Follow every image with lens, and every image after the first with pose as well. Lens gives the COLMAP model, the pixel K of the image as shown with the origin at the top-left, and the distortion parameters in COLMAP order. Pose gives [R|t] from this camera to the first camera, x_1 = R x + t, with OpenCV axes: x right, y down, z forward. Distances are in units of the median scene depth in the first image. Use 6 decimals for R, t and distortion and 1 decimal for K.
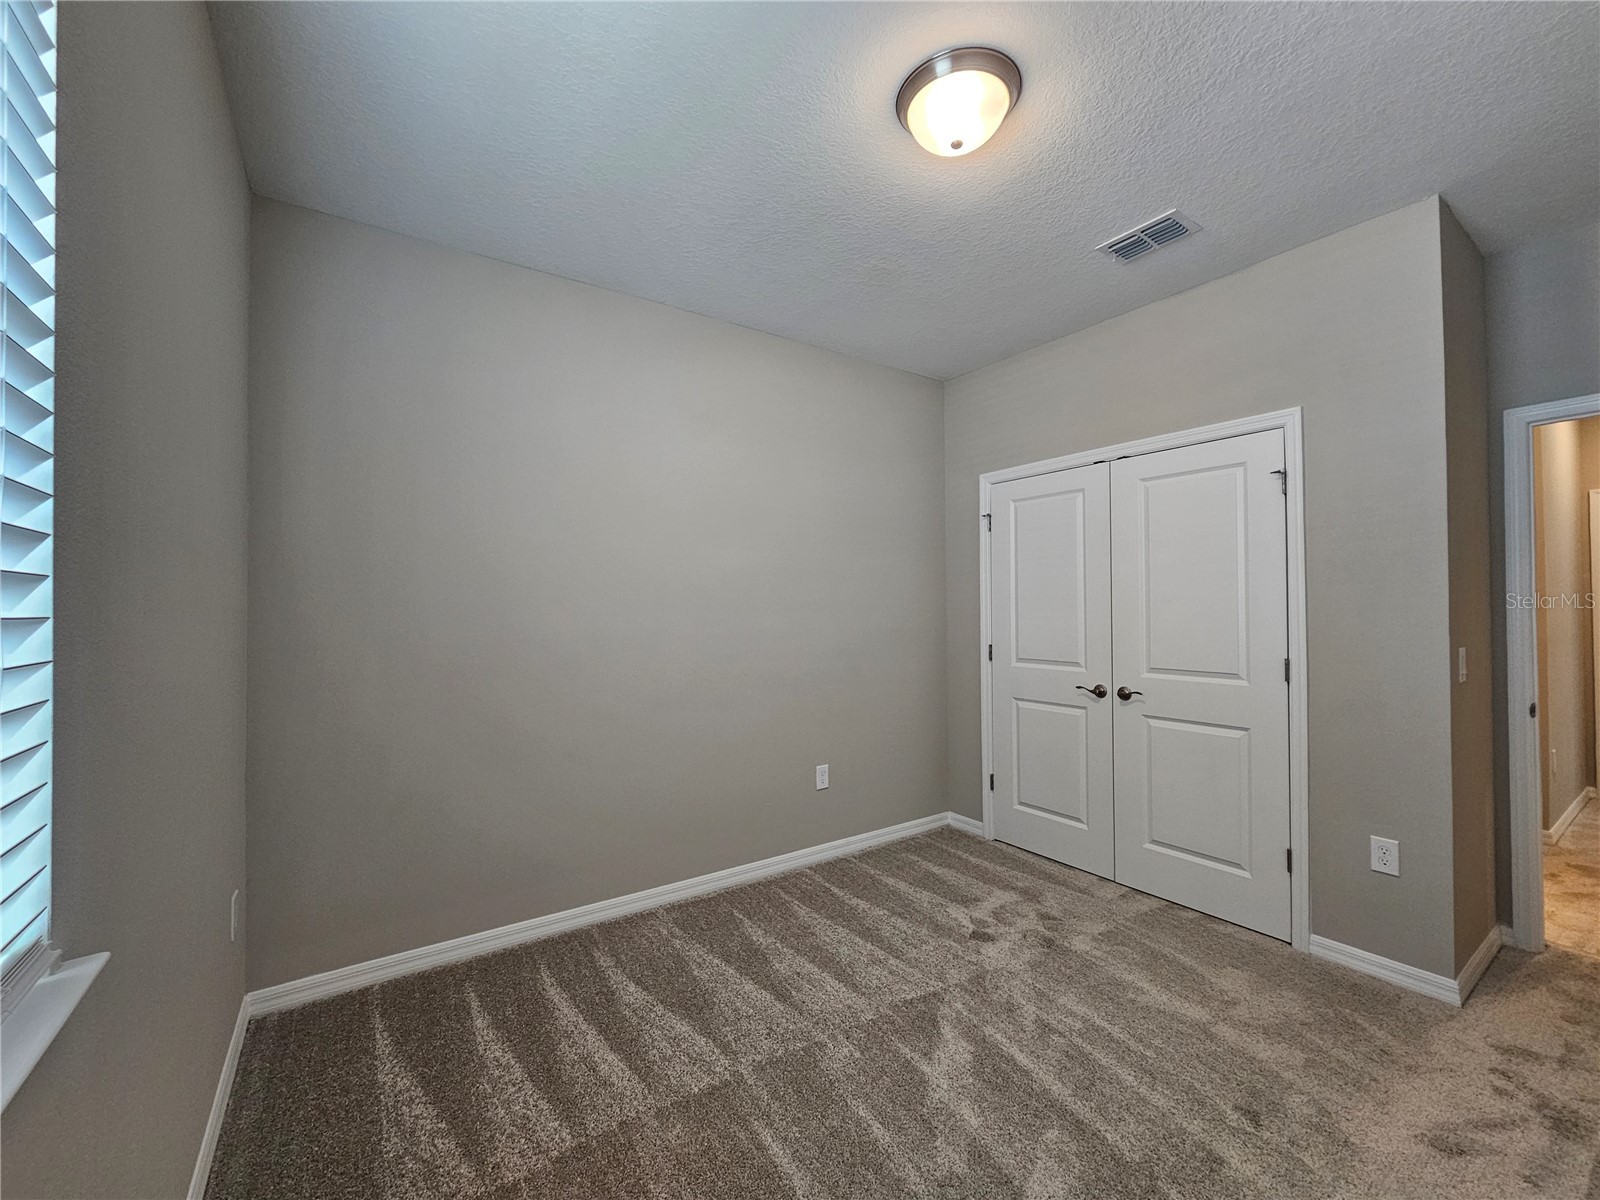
lens RADIAL K [[640.8, 0, 803.8], [0, 640.8, 592.3], [0, 0, 1]] dist [-0.000329, -0.000201]
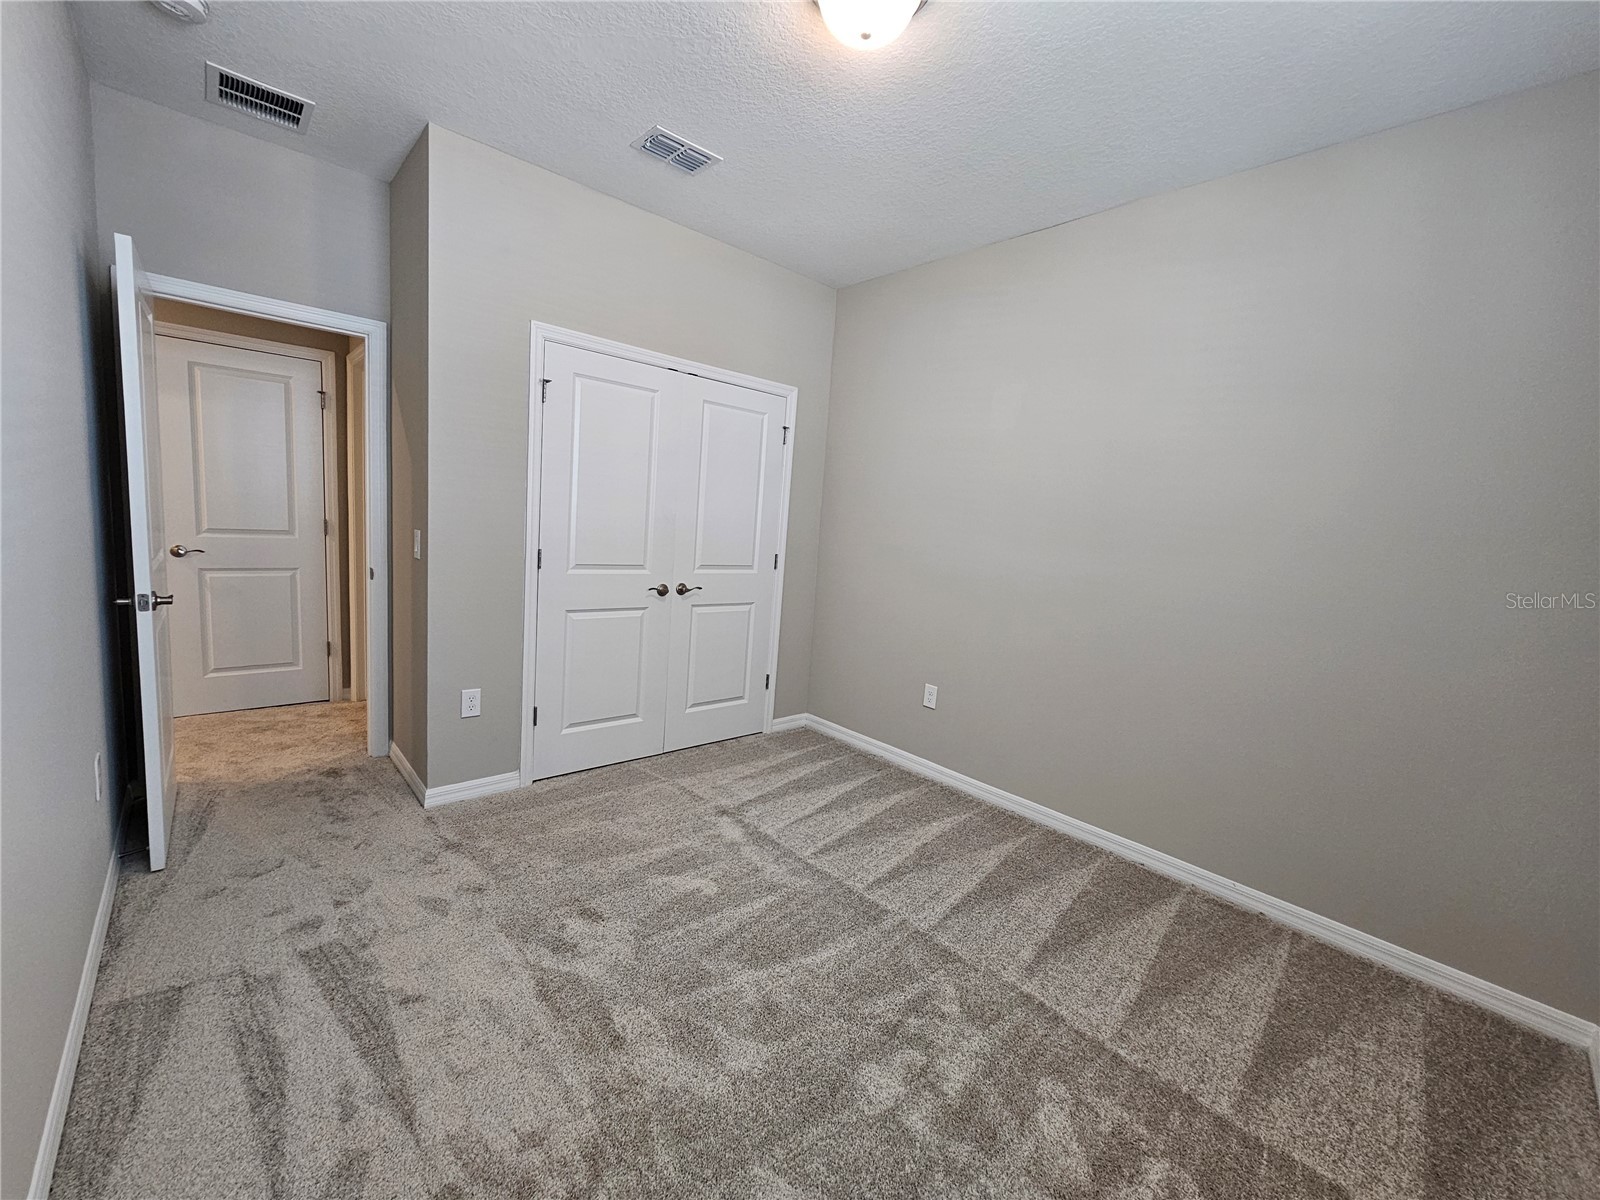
lens RADIAL K [[669.1, 0, 793.4], [0, 669.1, 602.5], [0, 0, 1]] dist [-0.002208, -0.000870]
pose [[-0.113575, -0.128962, 0.985124, -0.678392], [-0.086050, 0.989091, 0.119560, 0.023526], [-0.989796, -0.071190, -0.123433, 0.942402]]
